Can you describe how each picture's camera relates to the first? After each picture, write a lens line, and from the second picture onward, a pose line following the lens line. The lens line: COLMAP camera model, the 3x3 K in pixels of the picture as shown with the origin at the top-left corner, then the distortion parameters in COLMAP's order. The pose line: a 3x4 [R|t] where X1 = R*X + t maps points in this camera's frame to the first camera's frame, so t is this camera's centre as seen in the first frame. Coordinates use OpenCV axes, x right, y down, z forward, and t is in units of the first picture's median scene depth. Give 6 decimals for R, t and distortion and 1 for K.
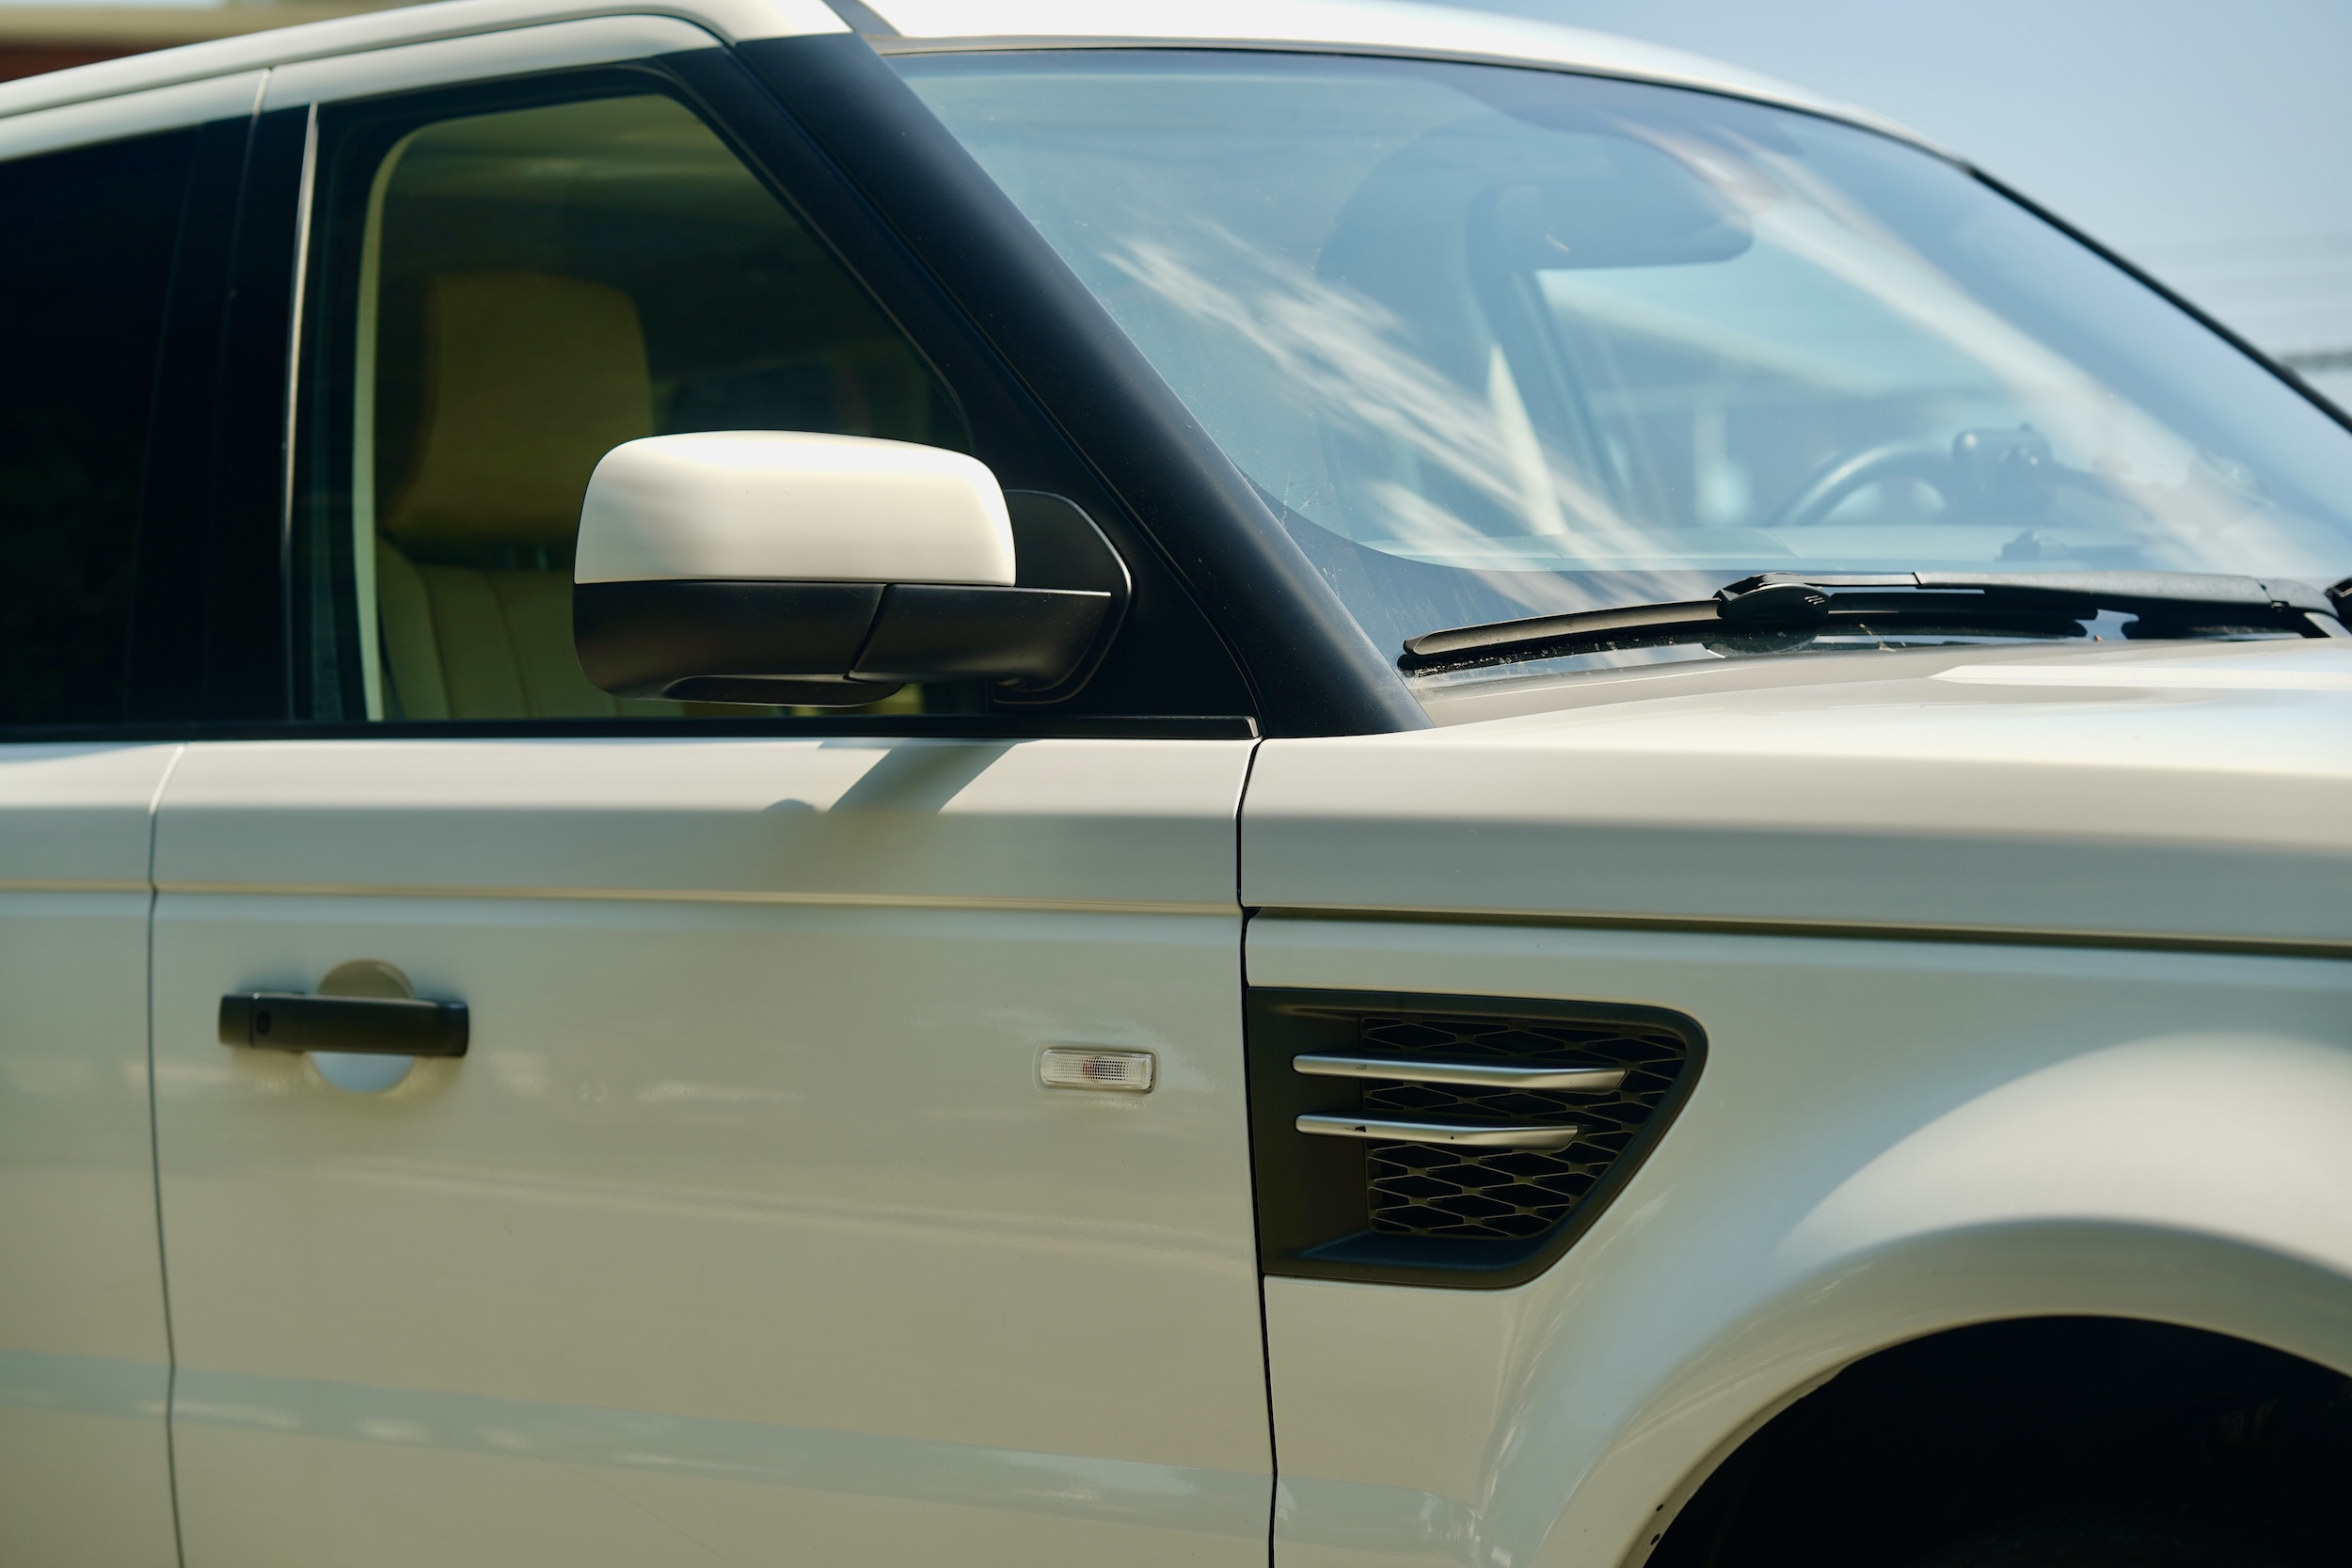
lens RADIAL K [[5664.3, 0, 1176.2], [0, 5664.3, 784.1], [0, 0, 1]] dist [0.118226, 0.000000]
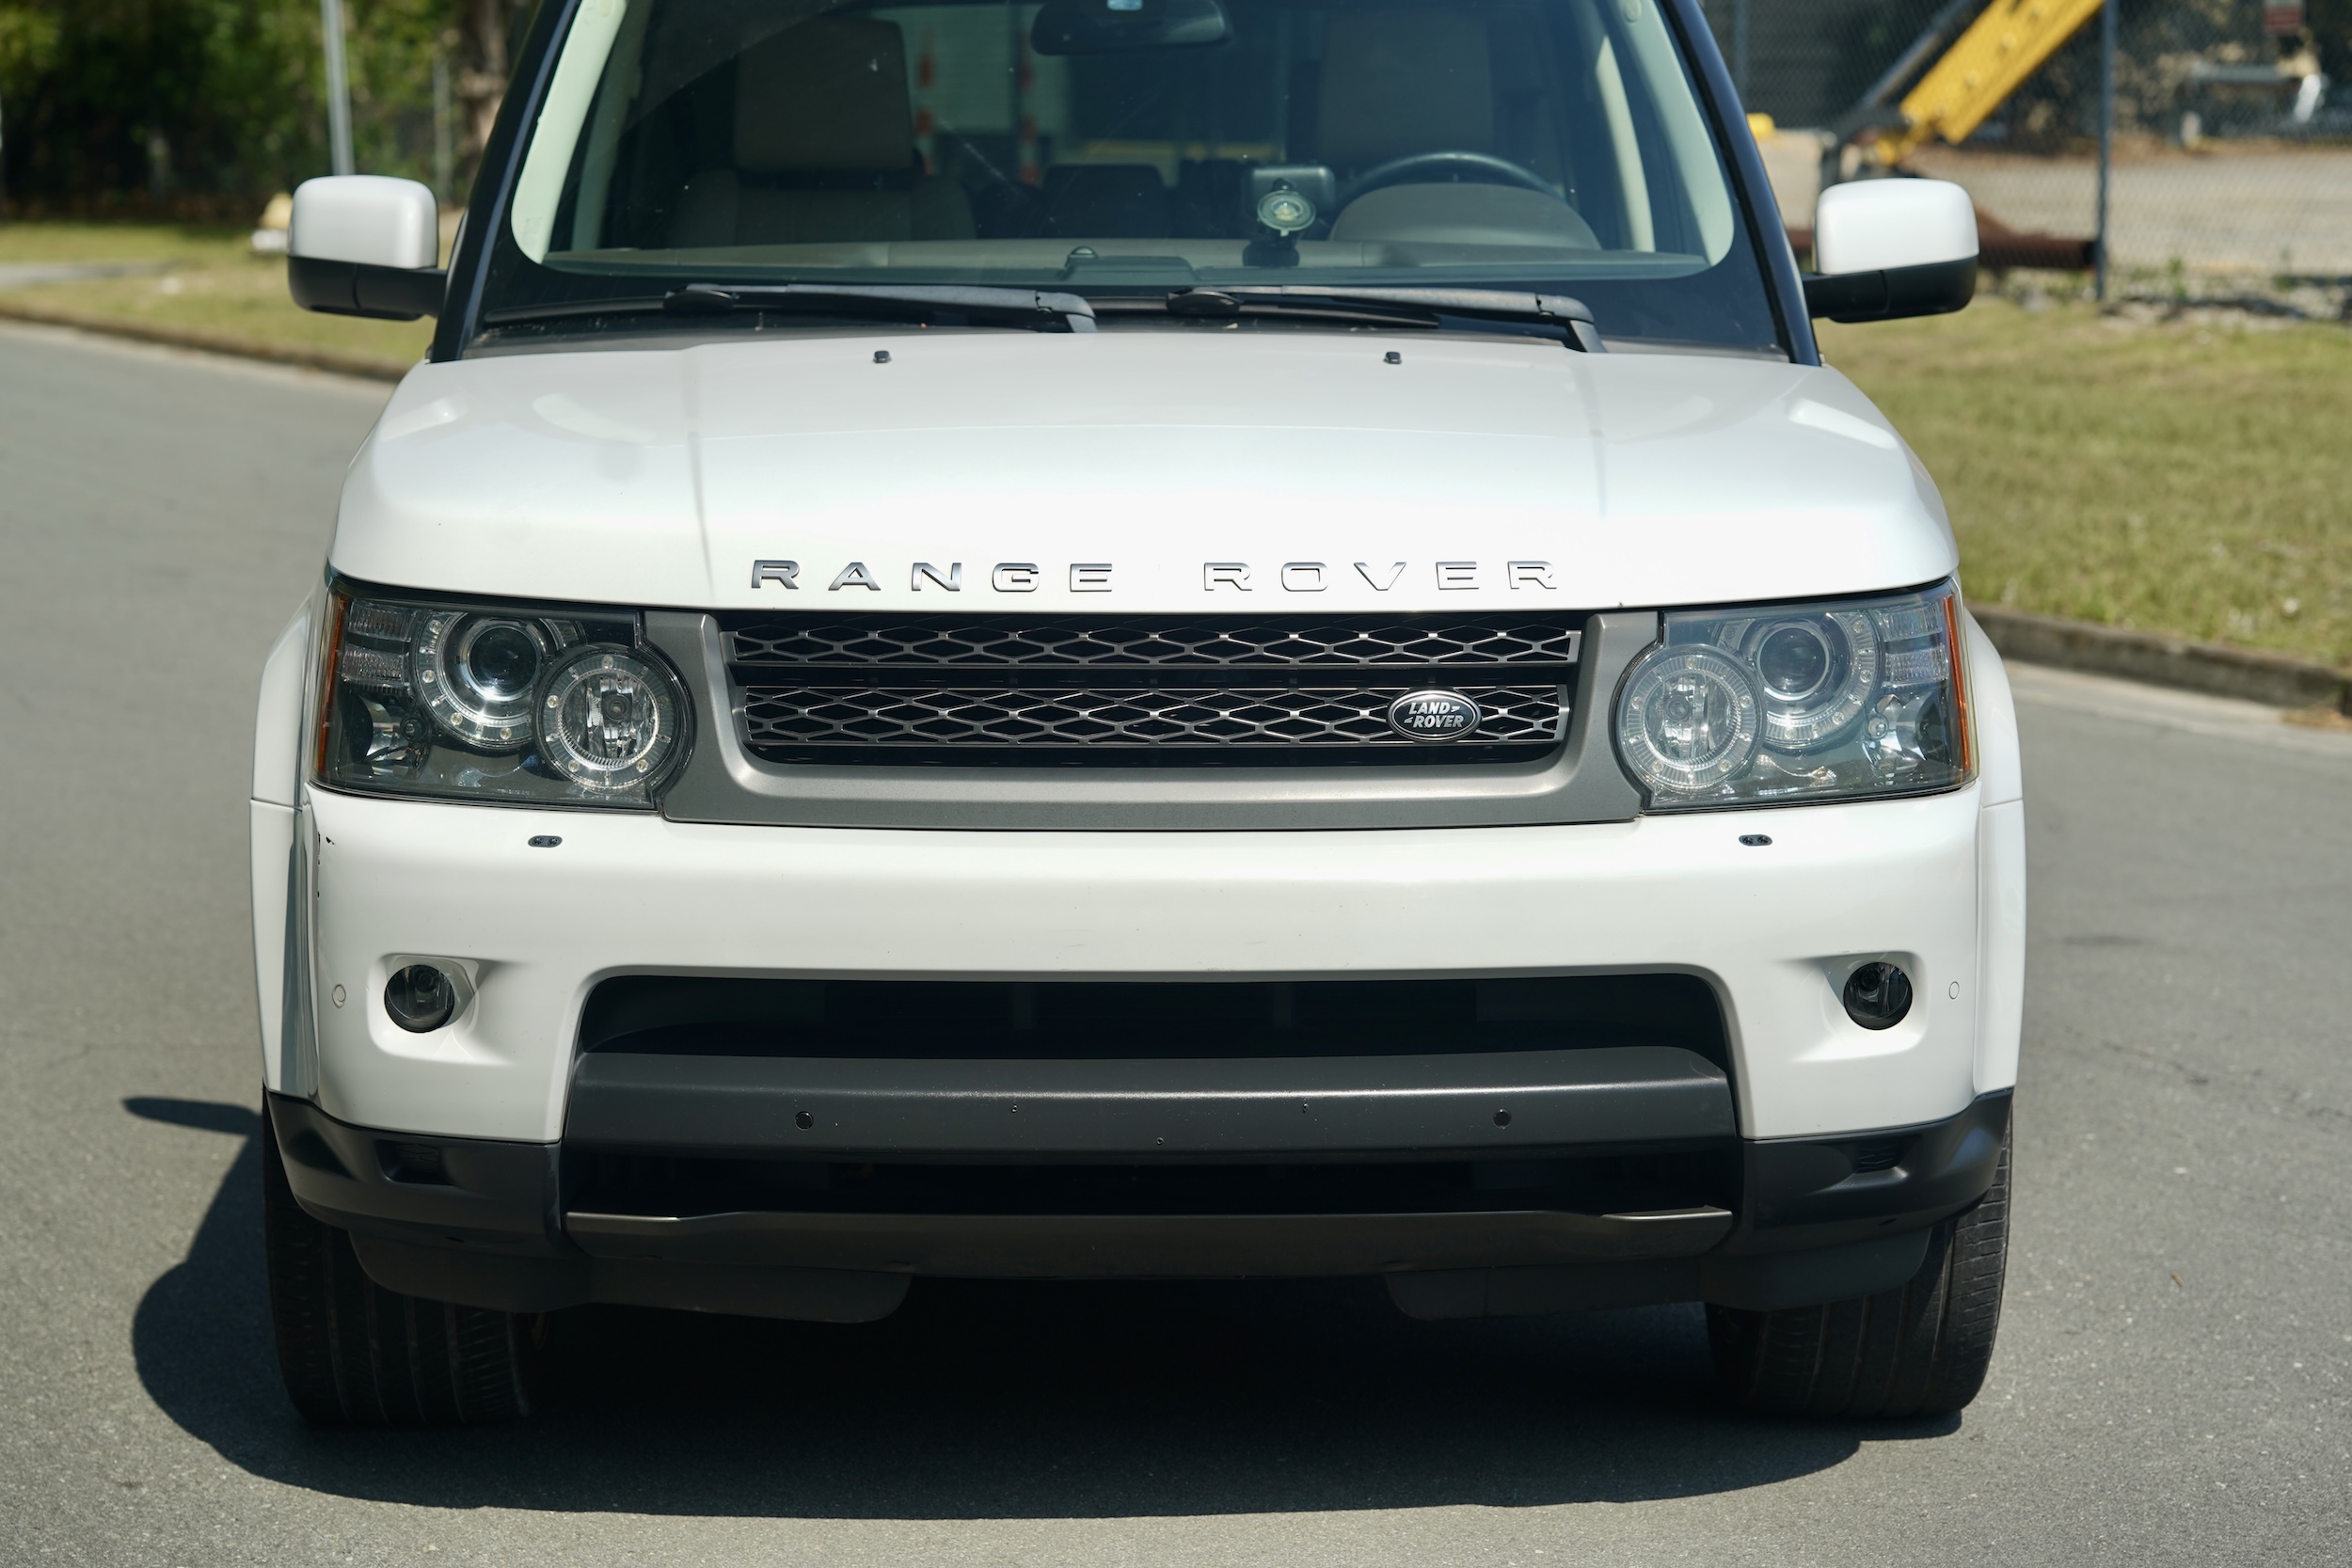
lens RADIAL K [[5664.3, 0, 1191.5], [0, 5664.3, 798.2], [0, 0, 1]] dist [0.118226, 0.000000]
pose [[0.708560, 0.124355, -0.694606, 1.521523], [-0.020425, 0.987551, 0.155966, -0.162874], [0.705355, -0.096324, 0.702279, -0.193826]]
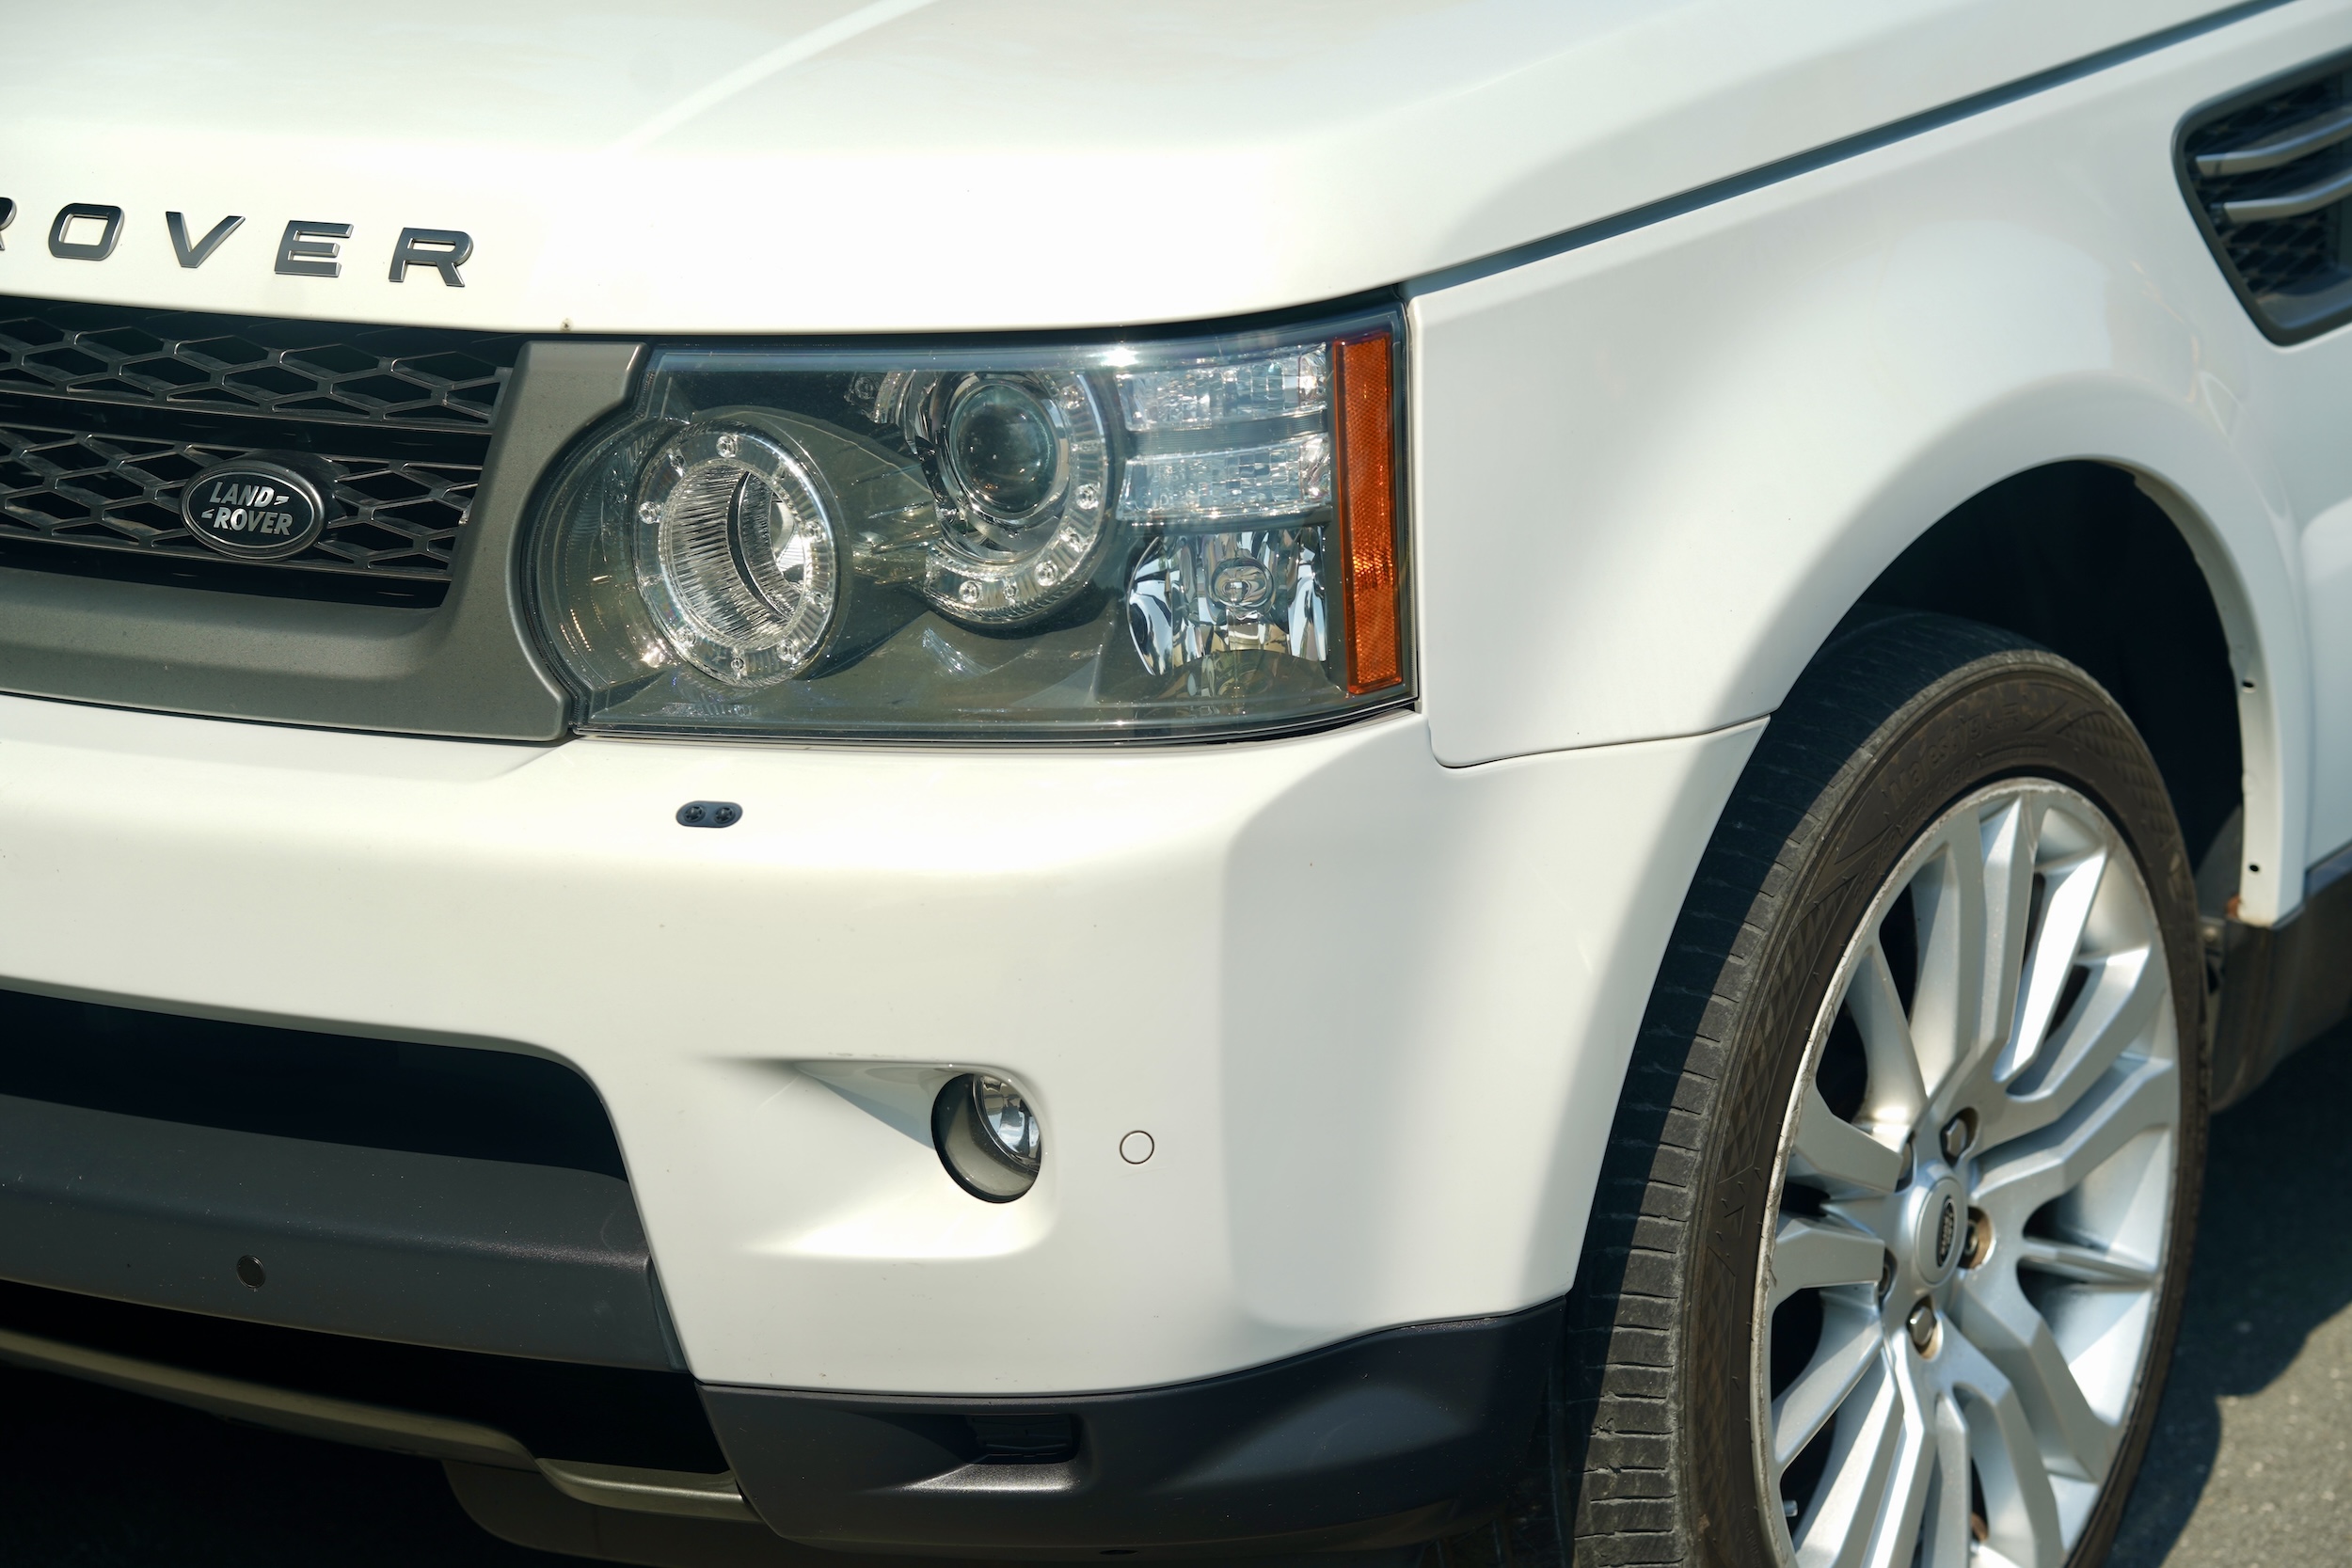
lens RADIAL K [[5664.3, 0, 1155.0], [0, 5664.3, 799.7], [0, 0, 1]] dist [0.118226, 0.000000]
pose [[0.155077, 0.286002, -0.945597, 1.314607], [0.031665, 0.955246, 0.294113, -0.145562], [0.987395, -0.075552, 0.139080, 0.937181]]
